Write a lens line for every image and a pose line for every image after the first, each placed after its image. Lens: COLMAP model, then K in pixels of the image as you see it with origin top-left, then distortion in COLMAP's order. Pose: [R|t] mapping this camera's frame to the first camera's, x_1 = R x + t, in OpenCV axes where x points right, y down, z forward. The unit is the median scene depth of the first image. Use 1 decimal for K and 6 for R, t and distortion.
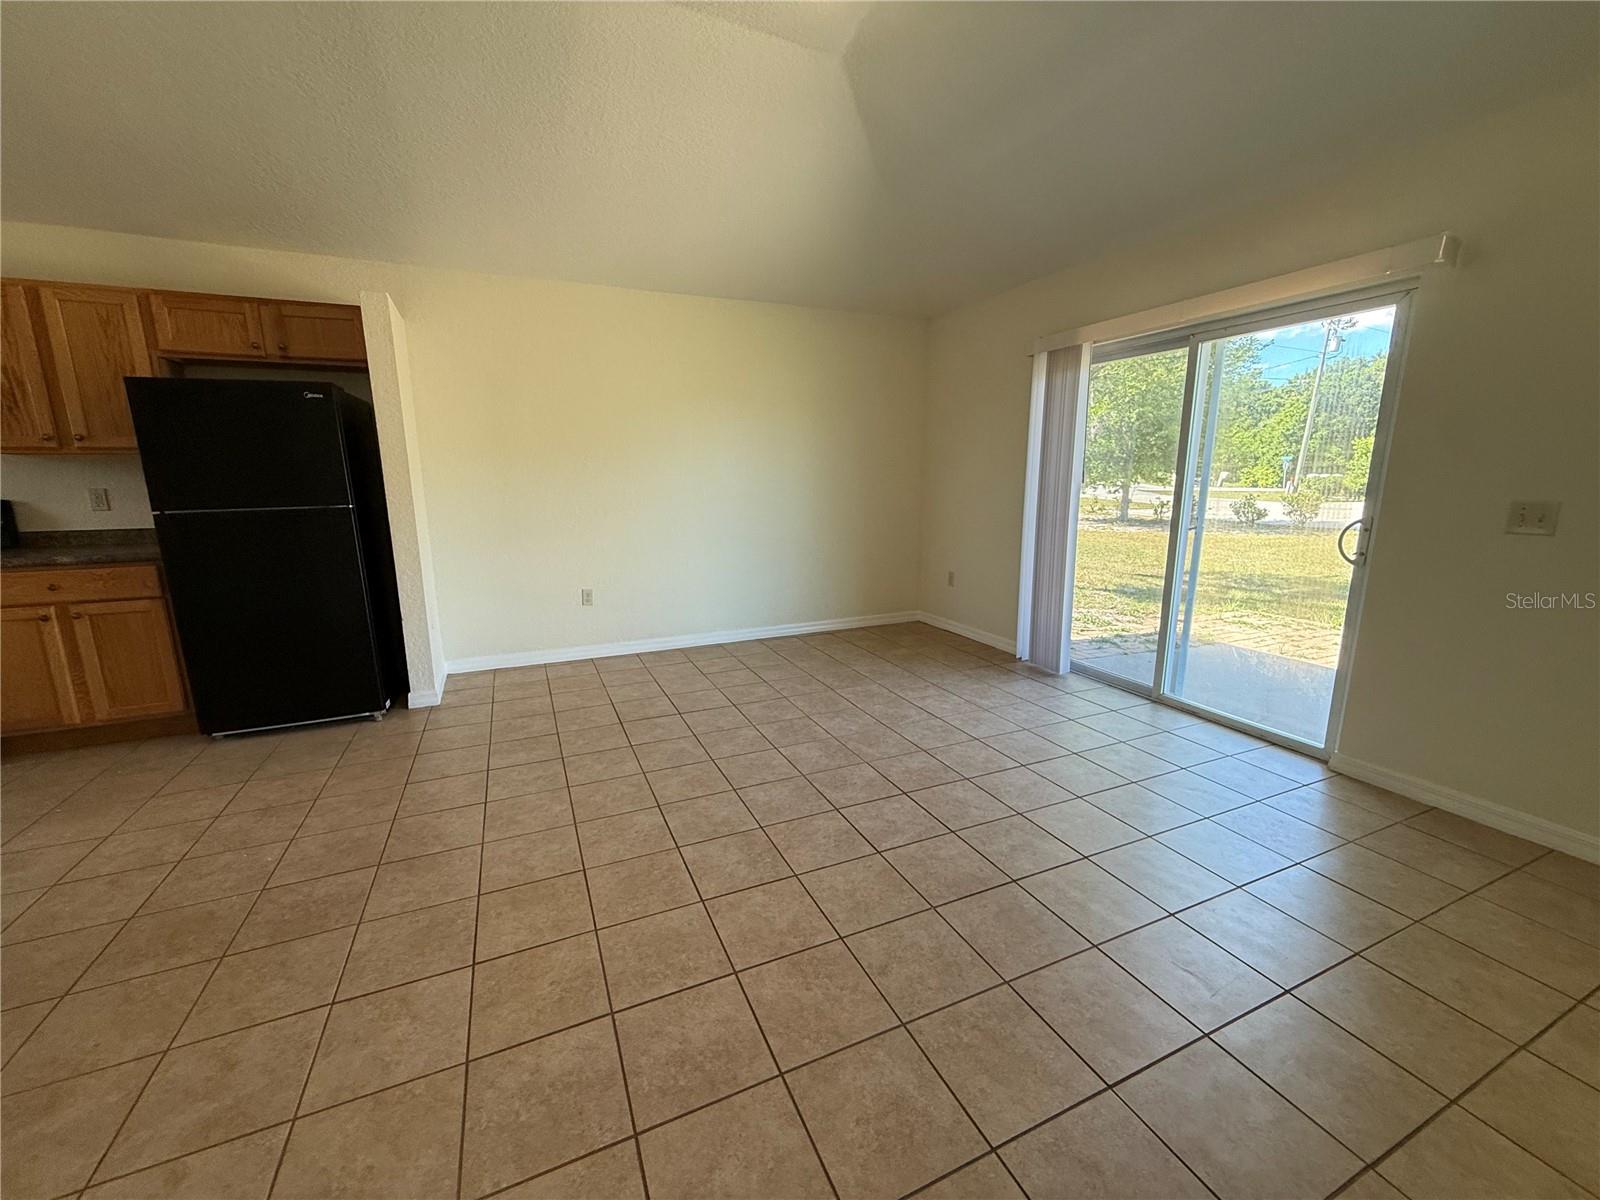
lens RADIAL K [[638.8, 0, 798.5], [0, 638.8, 600.8], [0, 0, 1]] dist [0.002025, 0.000236]
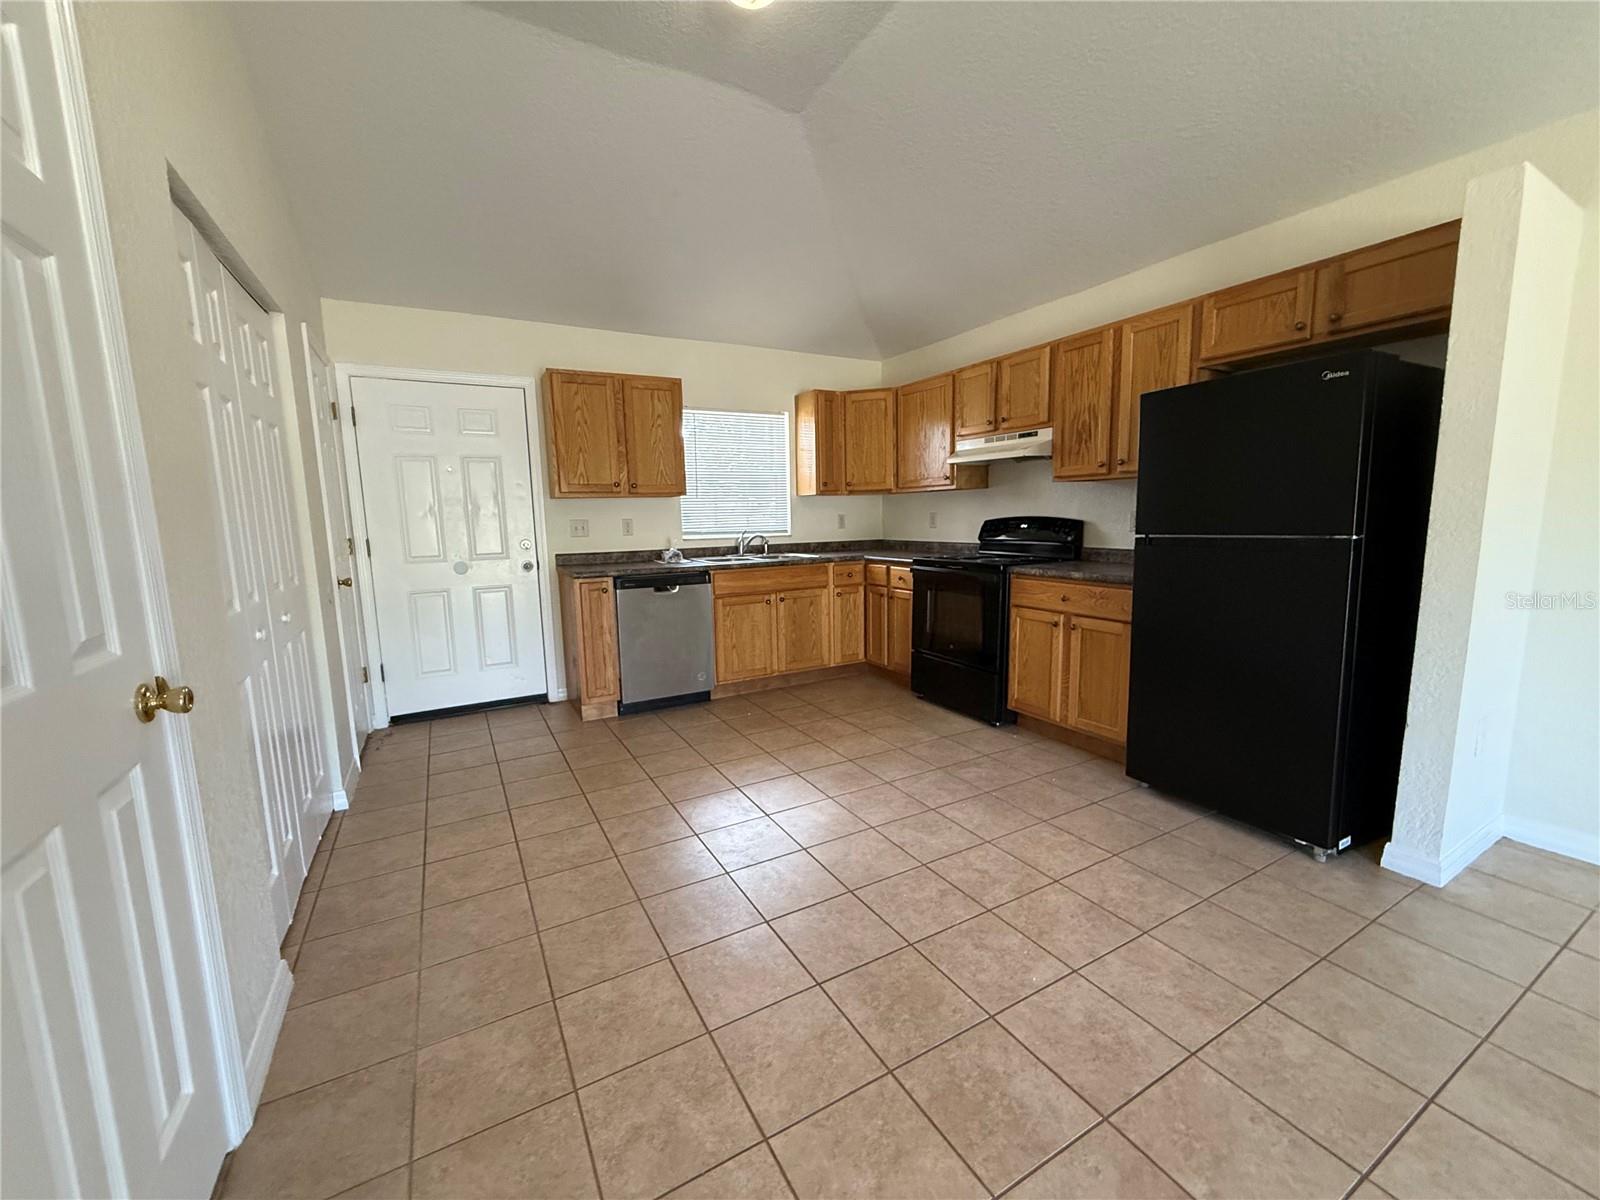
lens RADIAL K [[638.8, 0, 799.5], [0, 638.8, 597.7], [0, 0, 1]] dist [0.002025, 0.000236]
pose [[0.088154, 0.134626, -0.986967, -0.101446], [-0.171953, 0.978007, 0.118045, -0.070128], [0.981153, 0.159306, 0.109364, 0.402413]]
